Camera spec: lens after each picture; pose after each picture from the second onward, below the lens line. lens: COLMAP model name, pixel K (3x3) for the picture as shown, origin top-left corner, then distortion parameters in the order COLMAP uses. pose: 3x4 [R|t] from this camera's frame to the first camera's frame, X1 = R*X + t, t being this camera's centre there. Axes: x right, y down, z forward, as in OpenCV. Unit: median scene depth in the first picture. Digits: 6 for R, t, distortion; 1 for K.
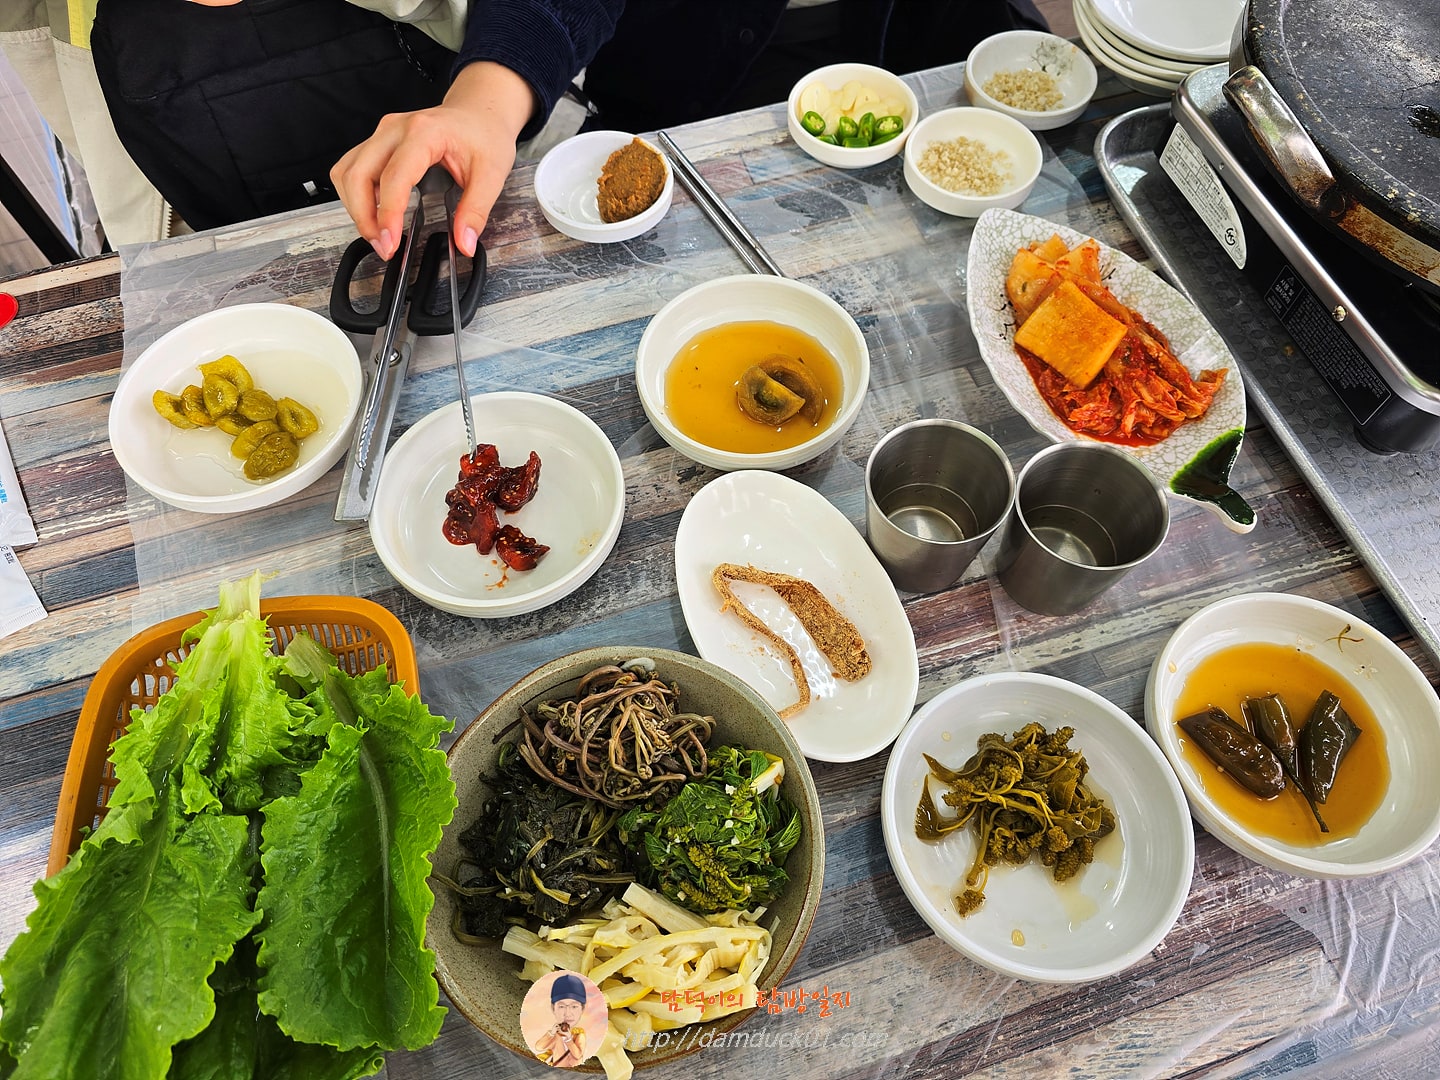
lens RADIAL K [[940.2, 0, 720.0], [0, 940.2, 540.0], [0, 0, 1]] dist [-0.000685, -0.001165]
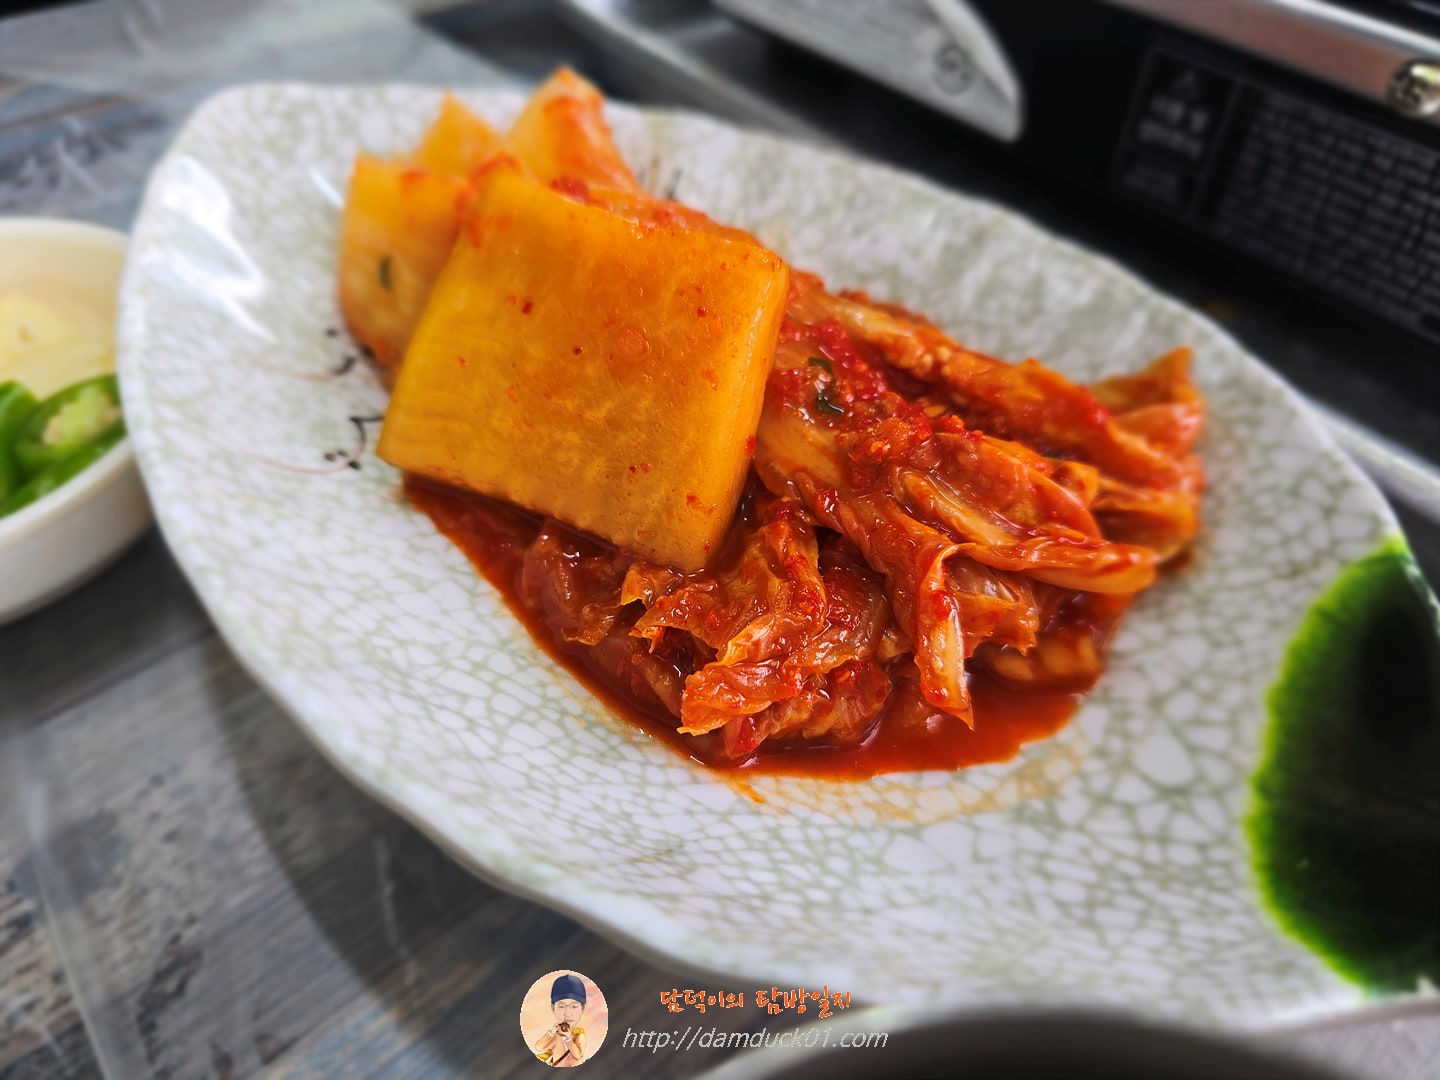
lens RADIAL K [[953.7, 0, 714.0], [0, 953.7, 527.5], [0, 0, 1]] dist [-0.008194, -0.001179]
pose [[0.909926, -0.246156, 0.333829, 0.311691], [0.327677, 0.920065, -0.214729, -0.118924], [-0.254288, 0.304776, 0.917851, 0.778057]]
